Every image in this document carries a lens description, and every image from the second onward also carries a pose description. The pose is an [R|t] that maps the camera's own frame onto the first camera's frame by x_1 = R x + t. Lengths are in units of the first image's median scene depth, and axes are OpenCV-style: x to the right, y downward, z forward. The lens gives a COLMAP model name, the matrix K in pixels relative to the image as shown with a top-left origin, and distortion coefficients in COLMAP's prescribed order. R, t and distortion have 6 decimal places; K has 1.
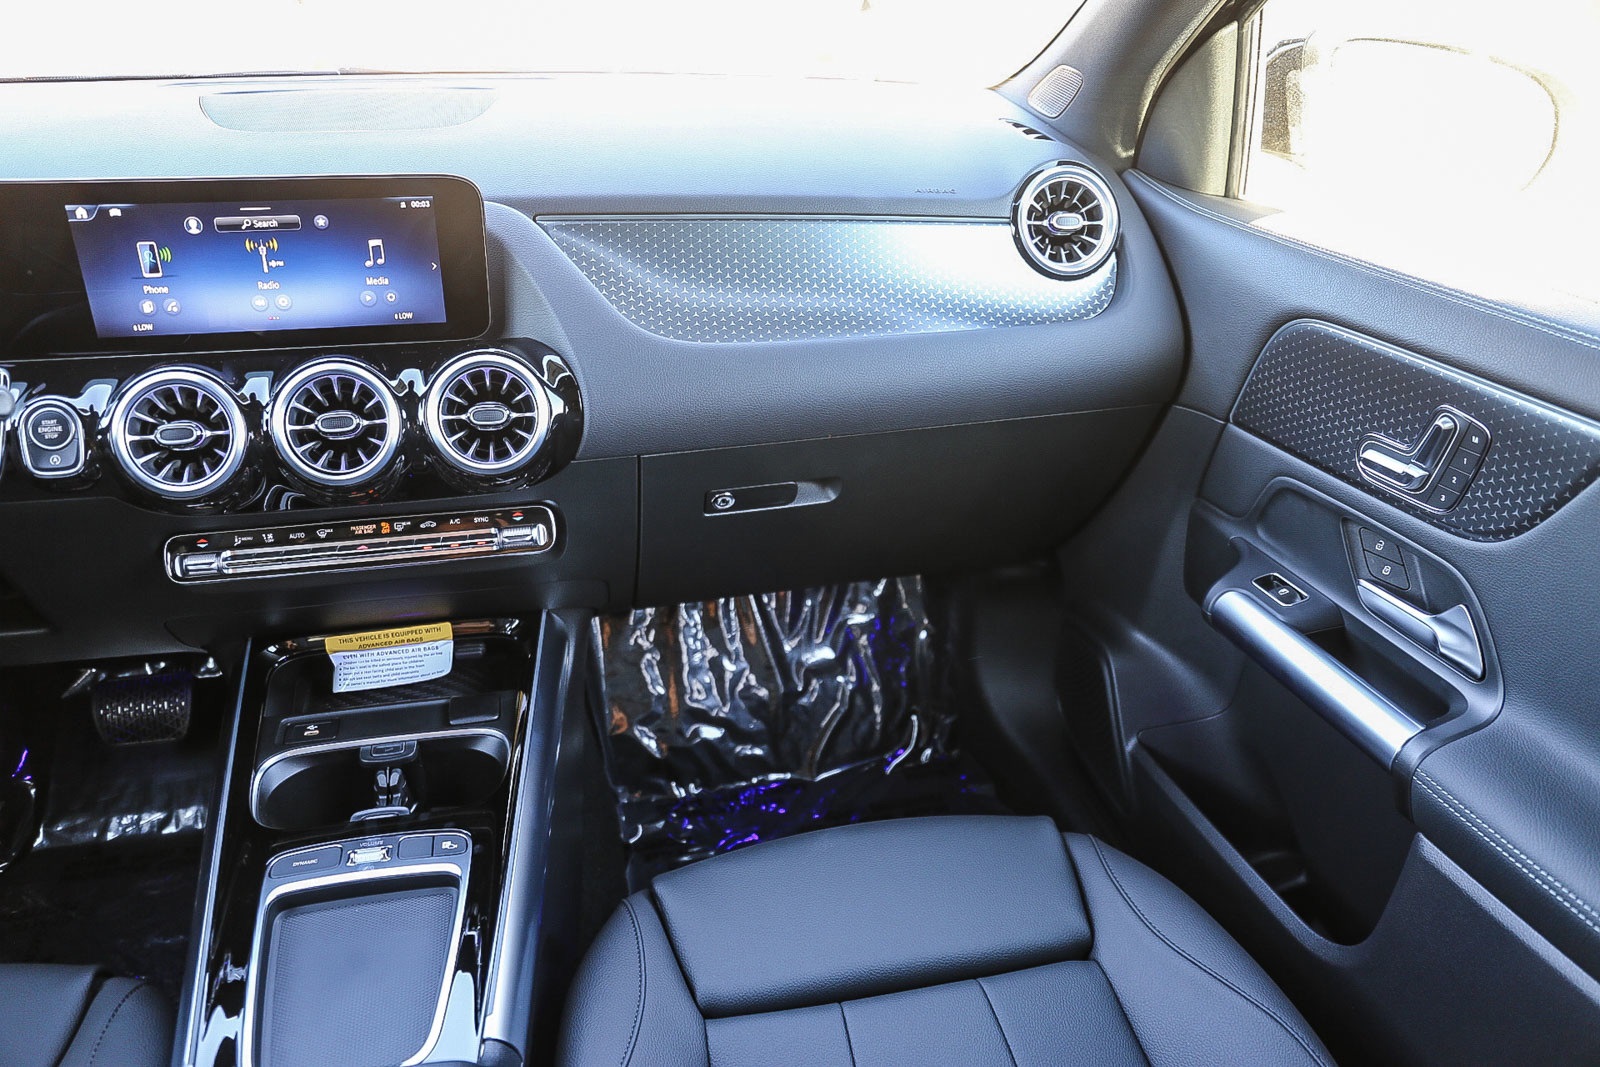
lens RADIAL K [[1181.2, 0, 800.0], [0, 1181.2, 533.5], [0, 0, 1]] dist [-0.001964, 0.004308]
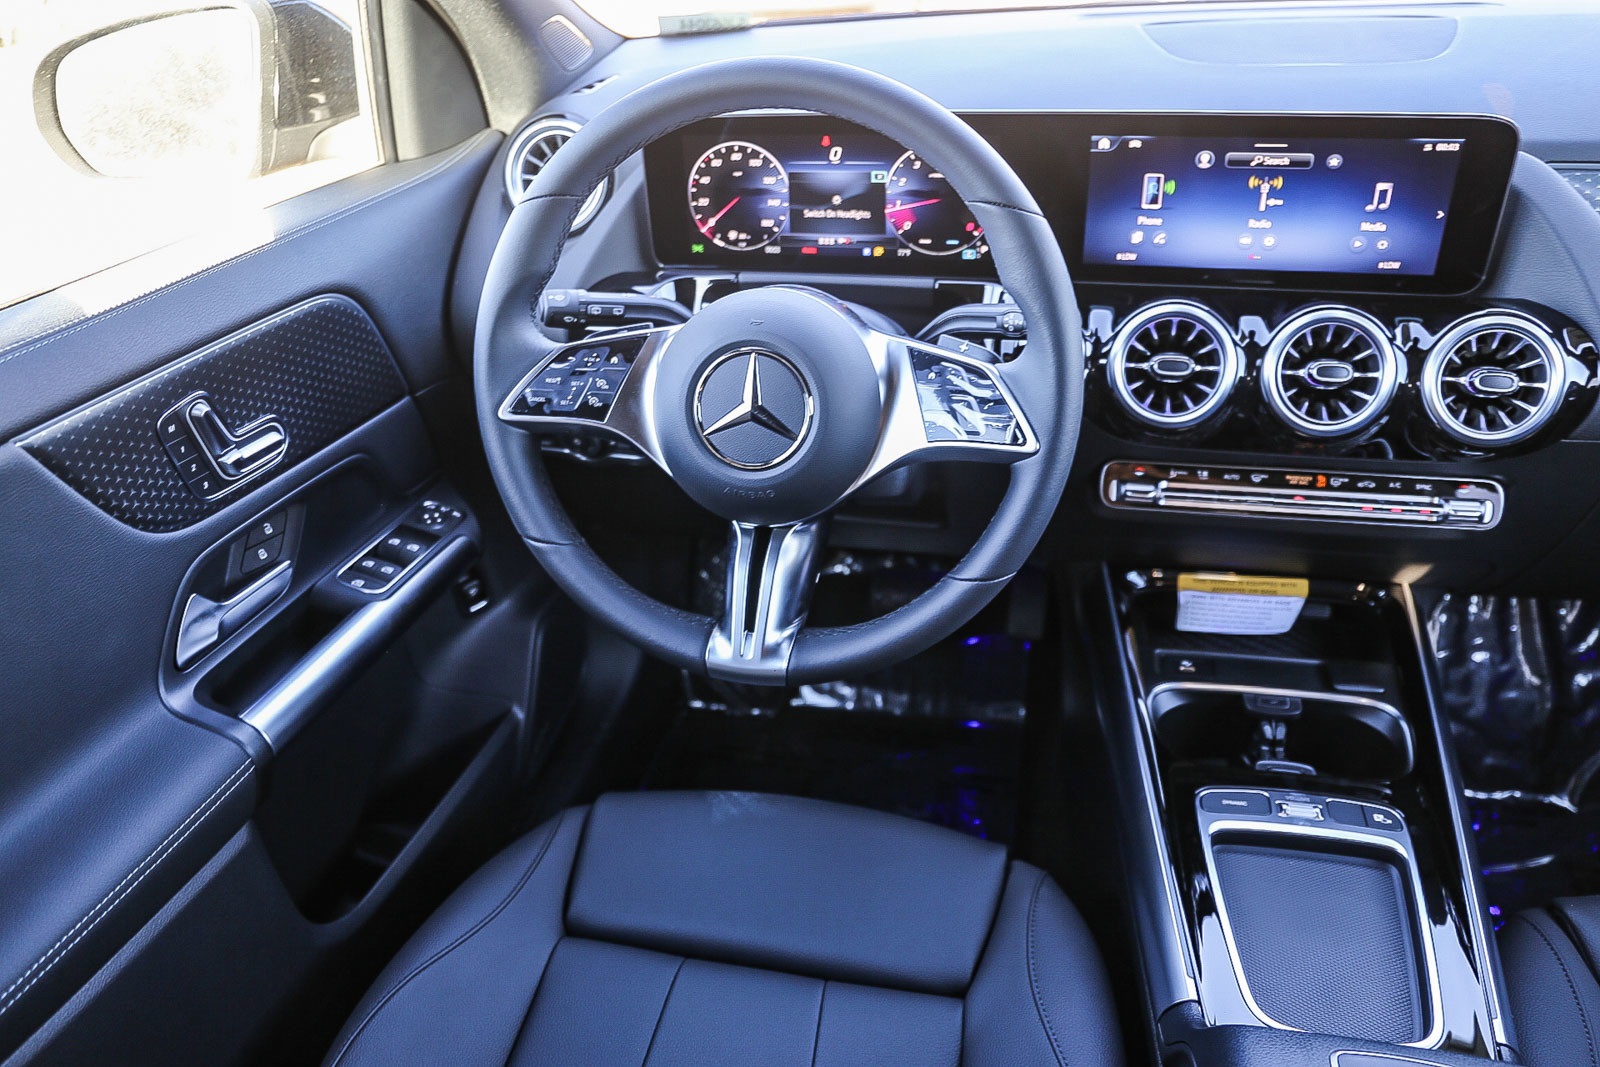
lens RADIAL K [[1181.2, 0, 800.0], [0, 1181.2, 533.5], [0, 0, 1]] dist [-0.001964, 0.004308]
pose [[0.918654, 0.161270, -0.360647, -0.395185], [-0.140355, 0.986562, 0.083642, 0.016956], [0.369290, -0.026219, 0.928944, -0.067794]]
